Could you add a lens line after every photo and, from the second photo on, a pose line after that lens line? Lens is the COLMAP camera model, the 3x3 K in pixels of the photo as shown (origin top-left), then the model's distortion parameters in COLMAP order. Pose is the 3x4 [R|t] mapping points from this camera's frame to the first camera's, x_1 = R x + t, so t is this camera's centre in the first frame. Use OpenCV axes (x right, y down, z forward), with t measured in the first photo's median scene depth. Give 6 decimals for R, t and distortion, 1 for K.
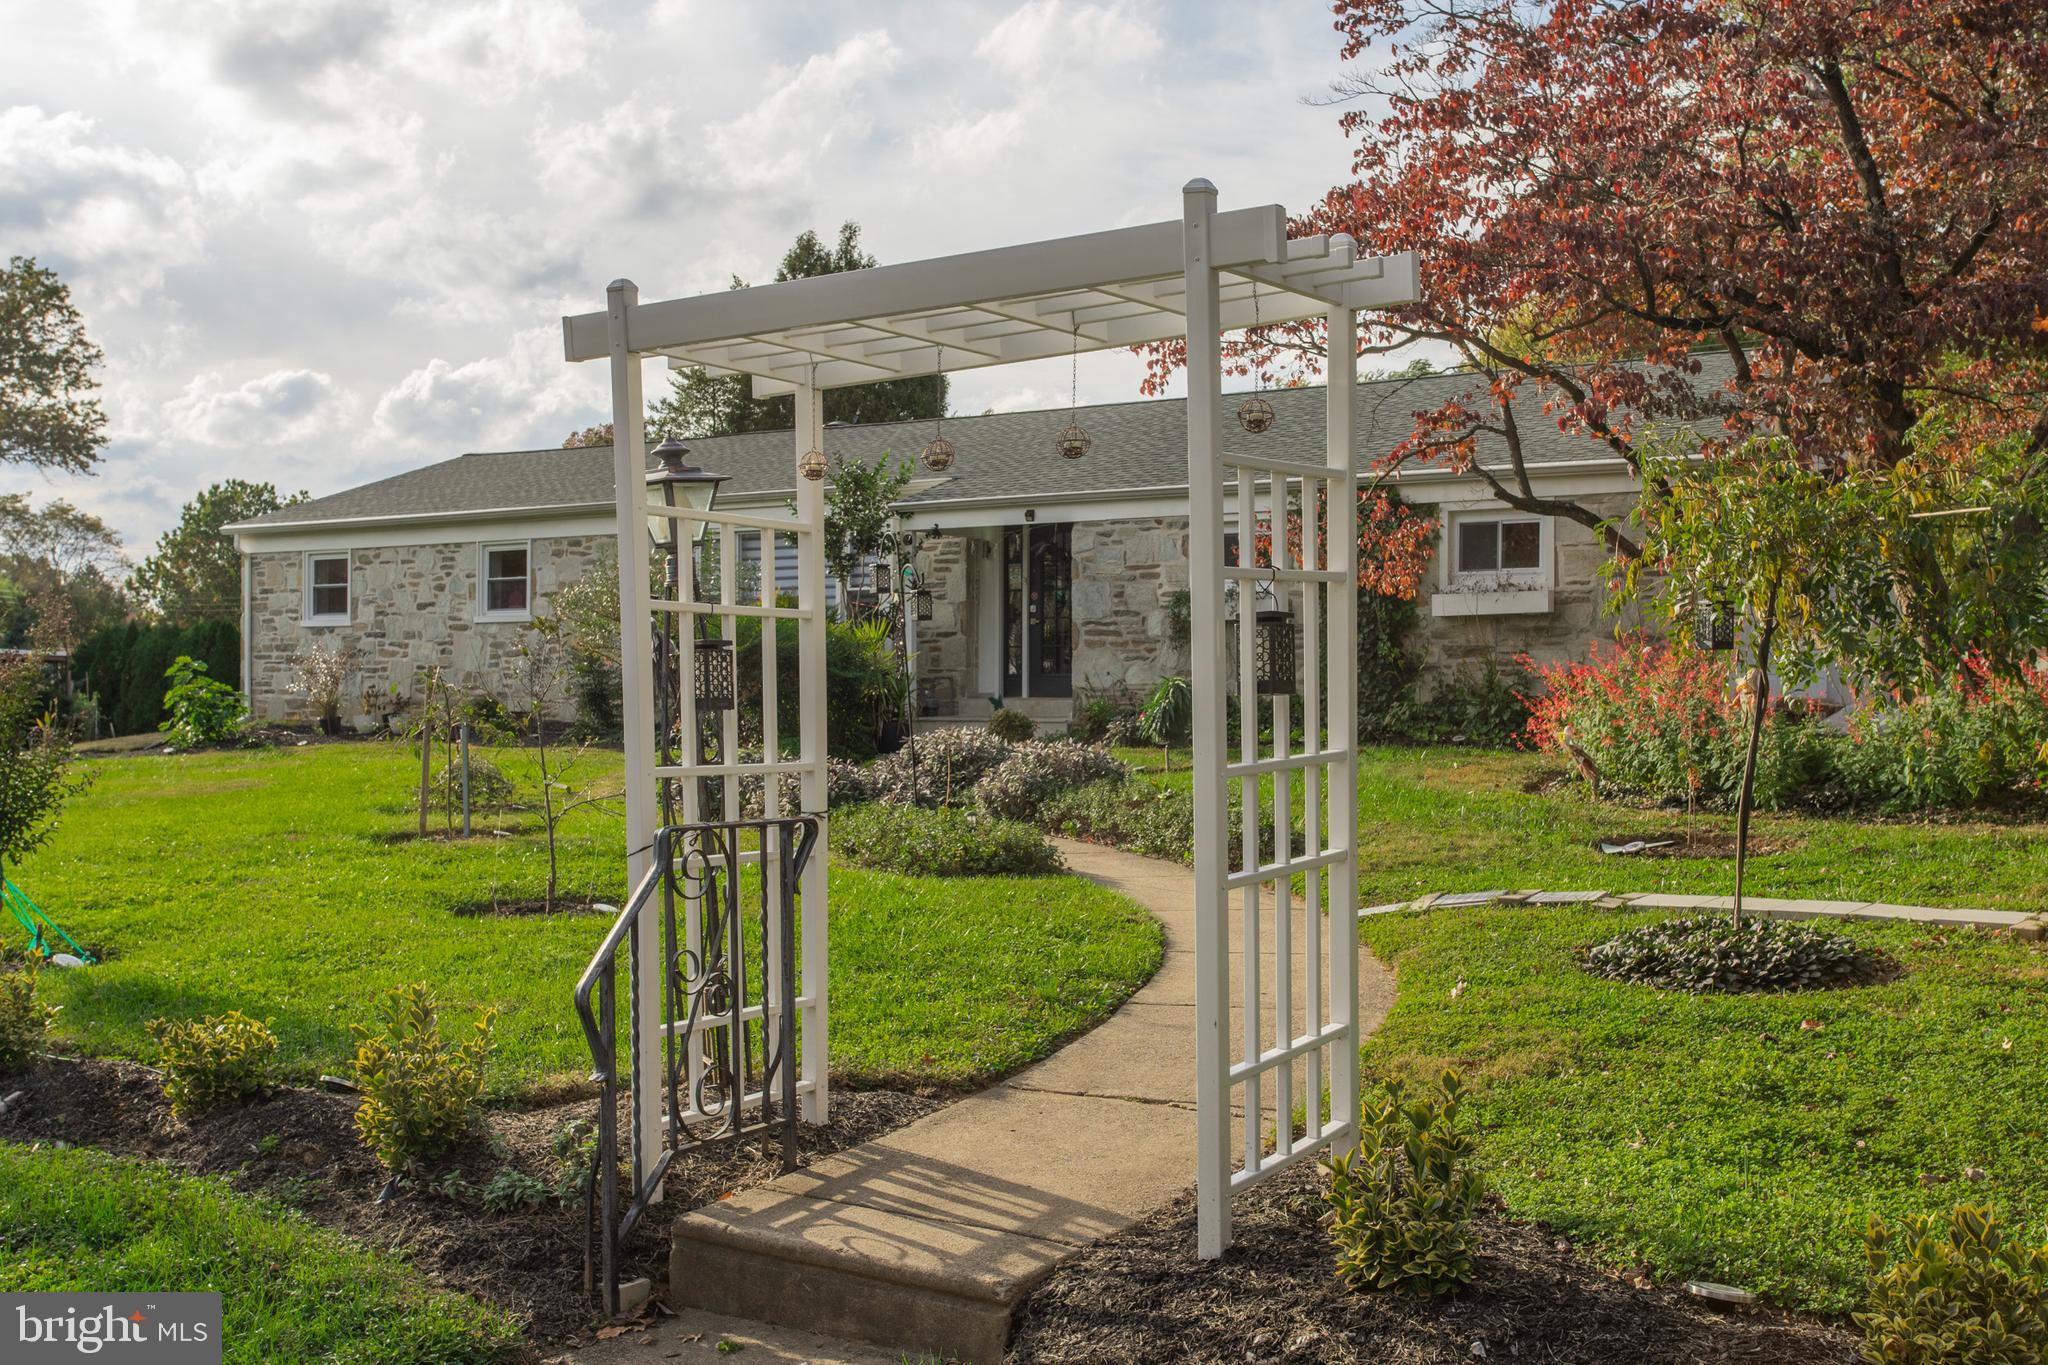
lens RADIAL K [[2052.6, 0, 1006.9], [0, 2052.6, 674.9], [0, 0, 1]] dist [0.022132, 0.000000]
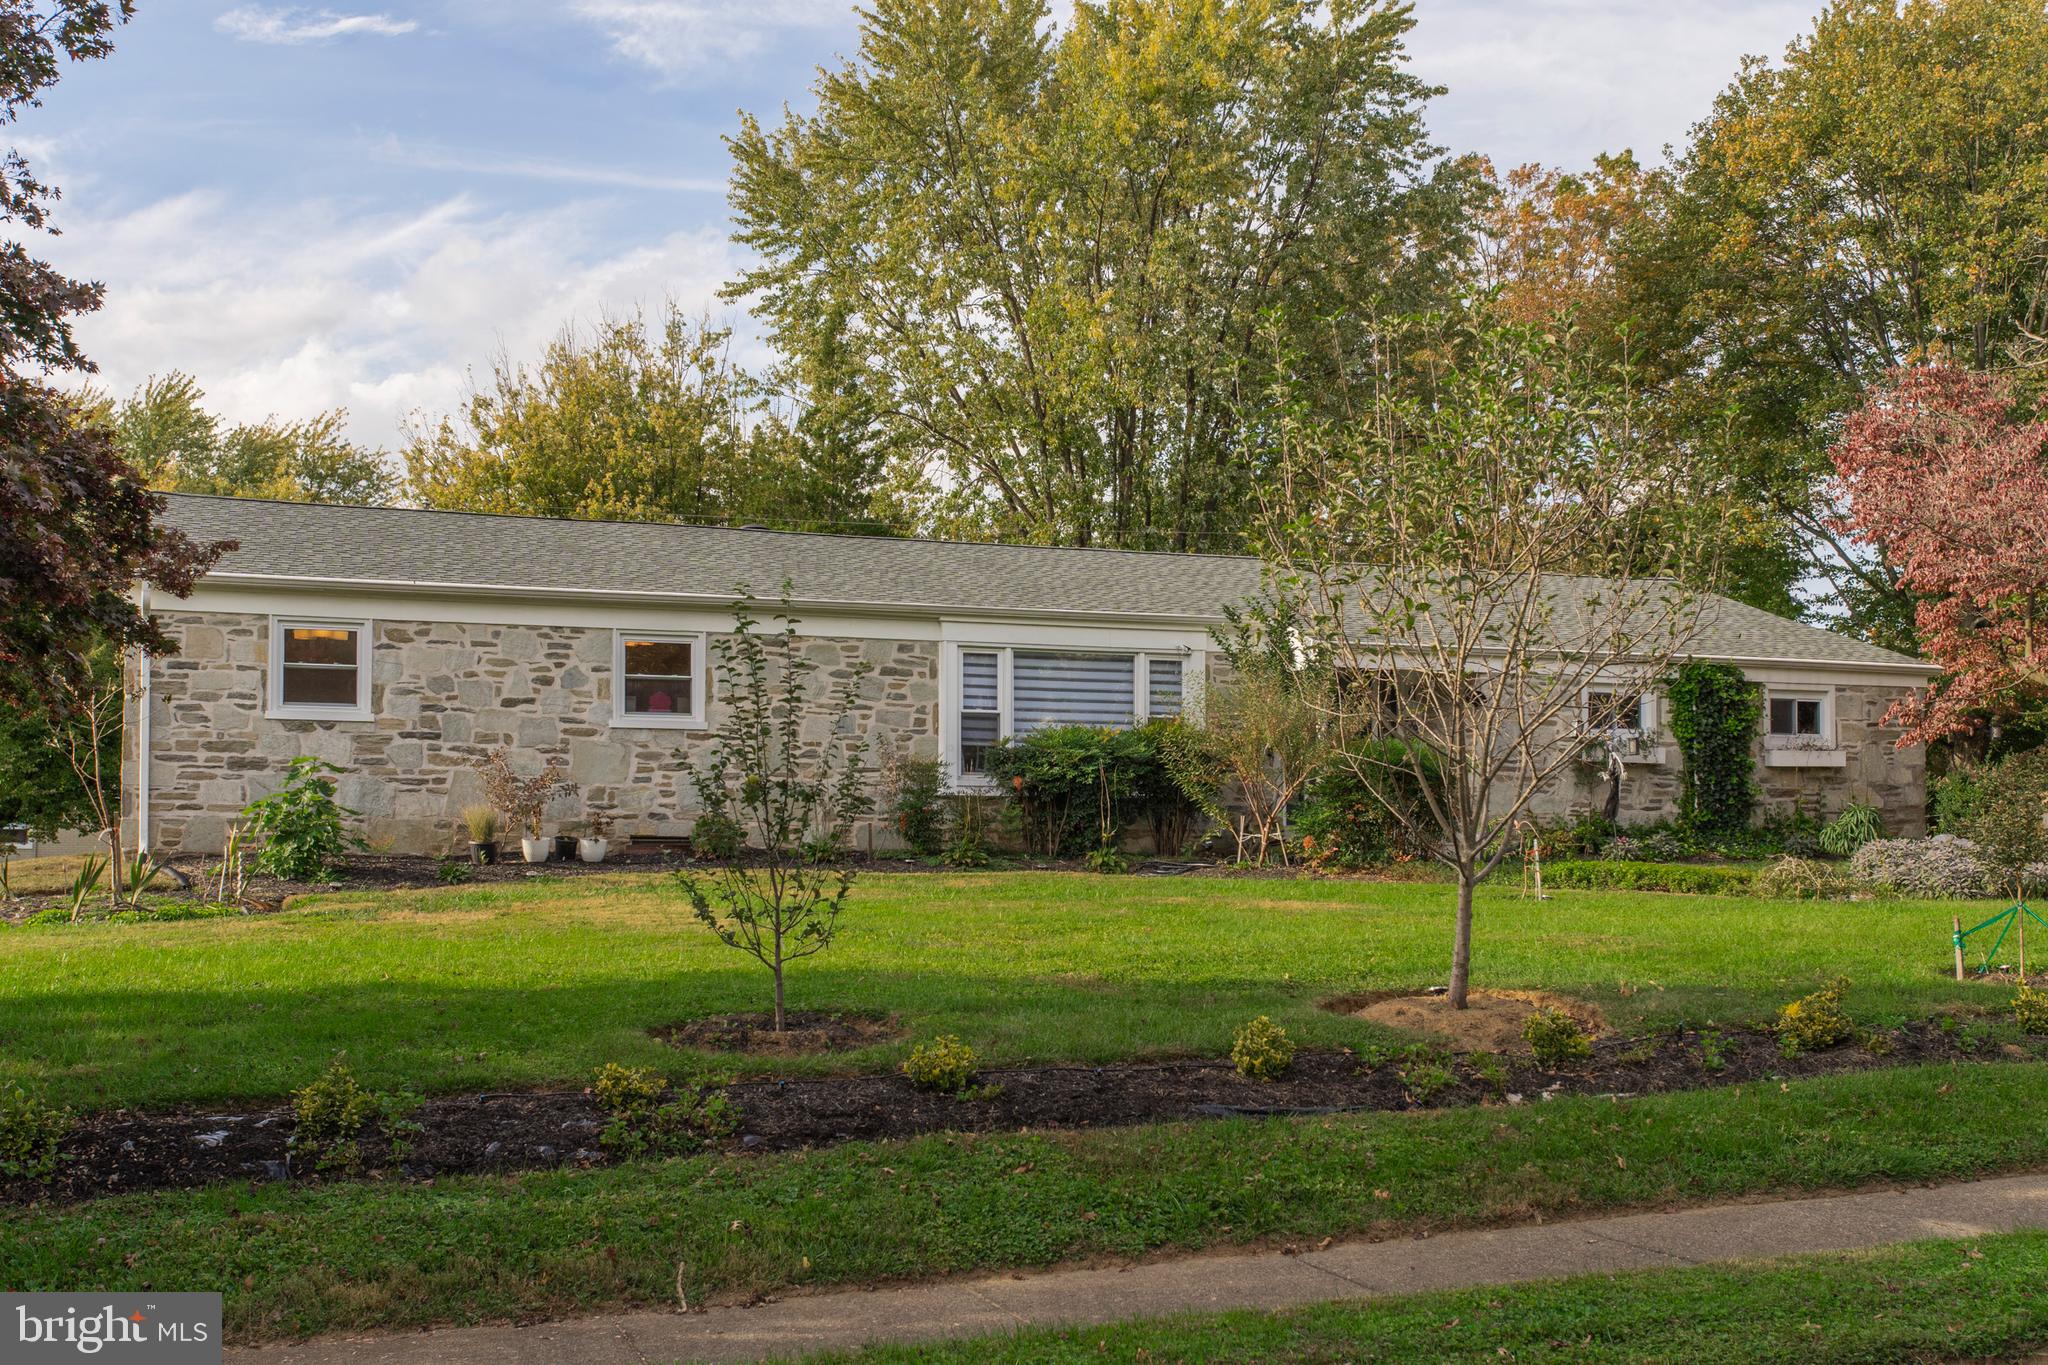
lens RADIAL K [[2212.3, 0, 1025.3], [0, 2212.3, 685.4], [0, 0, 1]] dist [0.017022, 0.000000]
pose [[0.618168, 0.065741, 0.783292, -1.123117], [-0.009627, 0.997055, -0.076084, 0.030937], [-0.785987, 0.039492, 0.616981, 0.436963]]
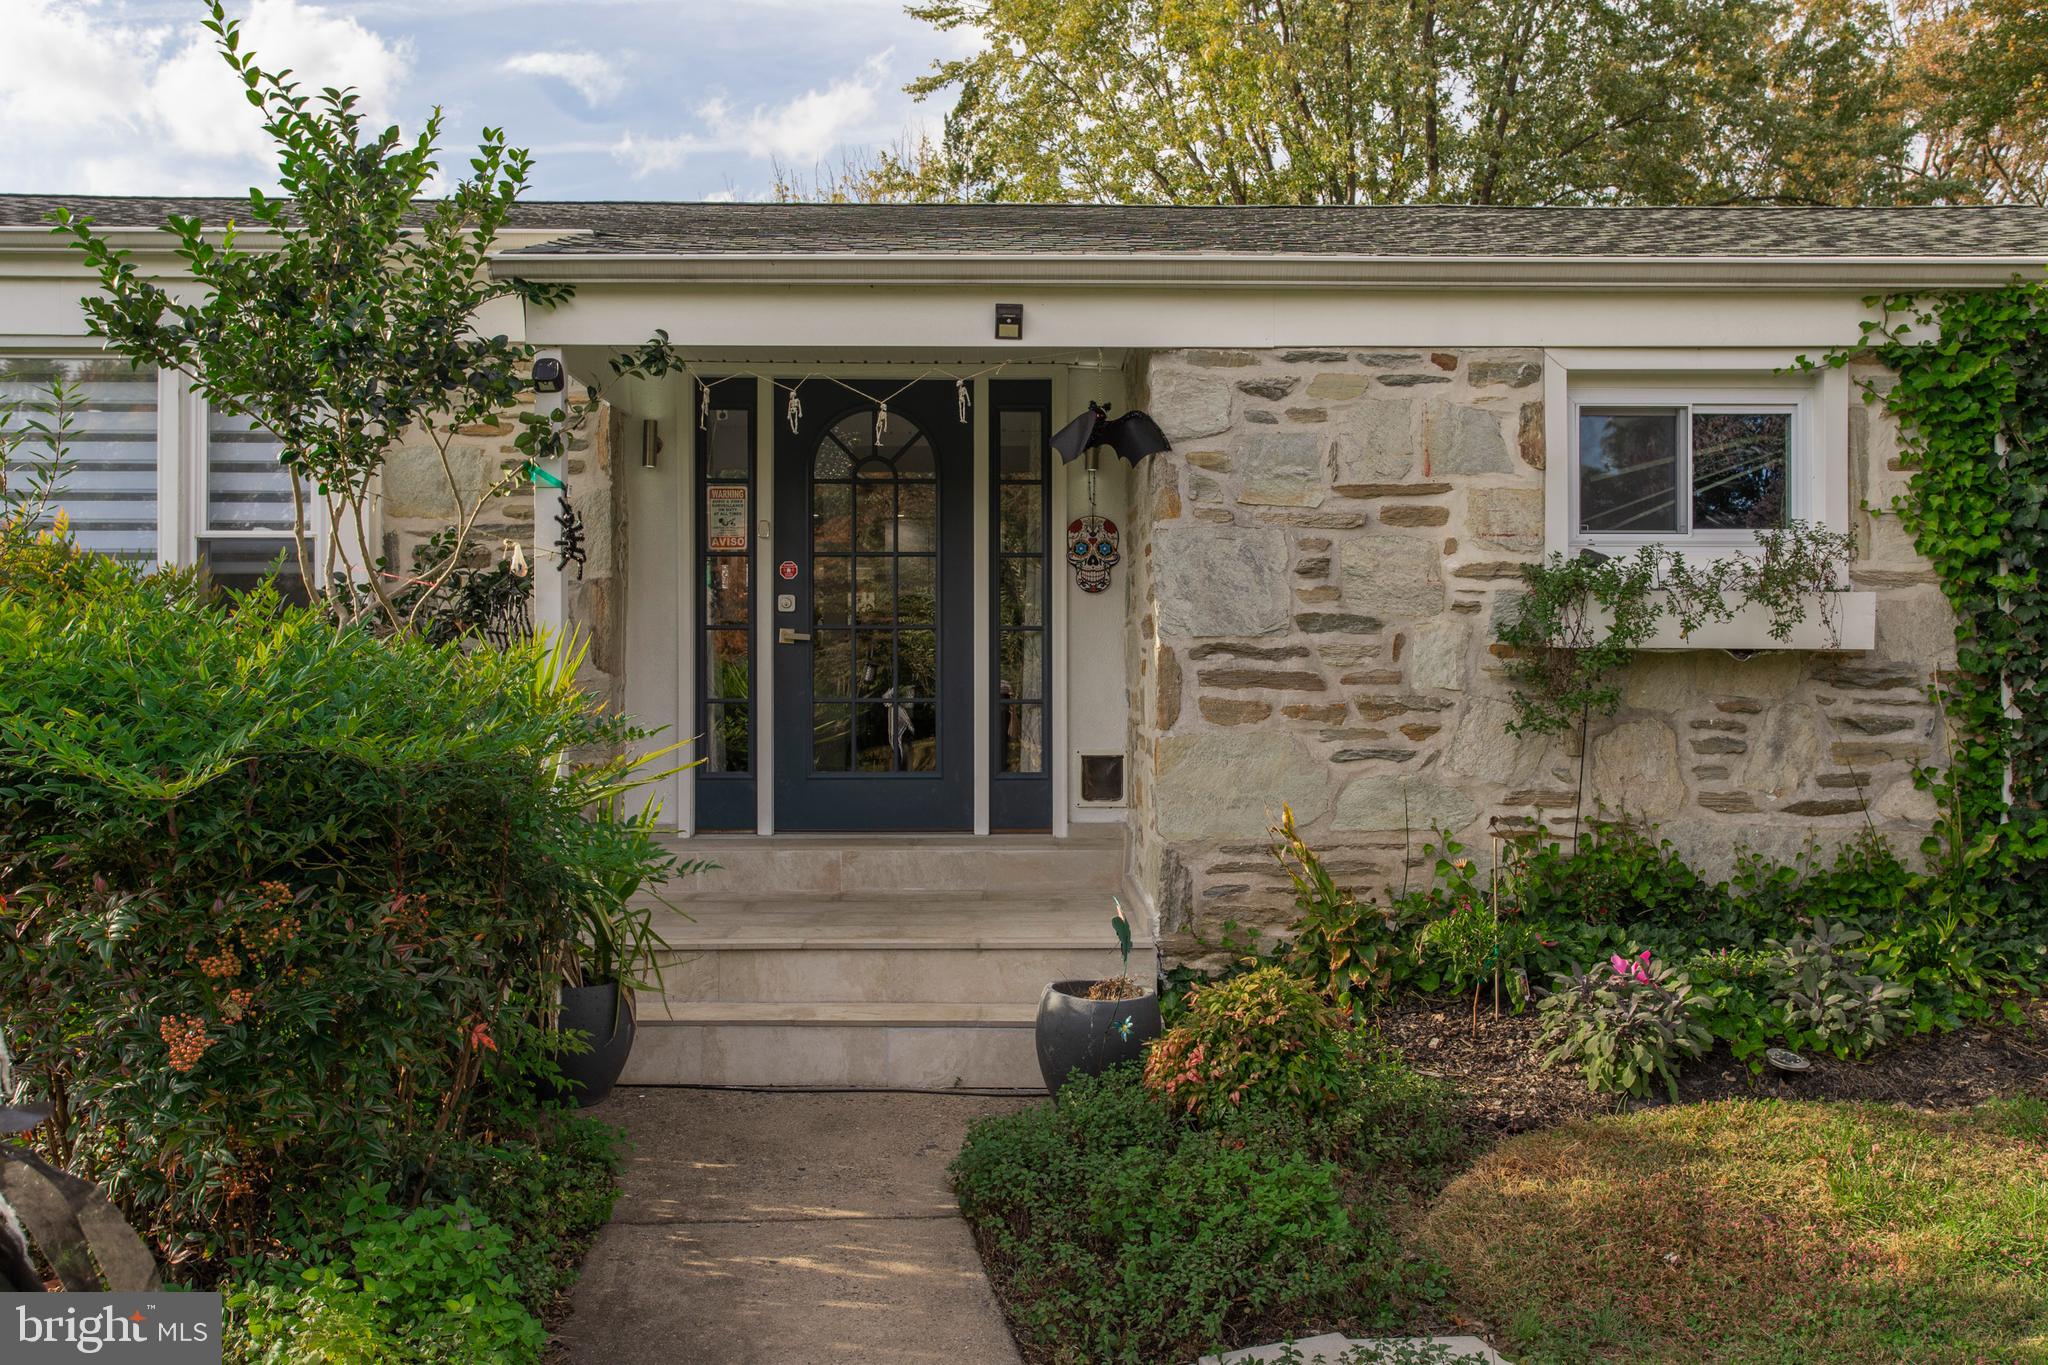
lens RADIAL K [[1591.2, 0, 1065.6], [0, 1591.2, 633.0], [0, 0, 1]] dist [0.008613, -0.000894]
pose [[0.821277, 0.014893, 0.570335, -0.130010], [-0.001855, 0.999724, -0.023436, -0.021967], [-0.570526, 0.018189, 0.821078, 0.806503]]
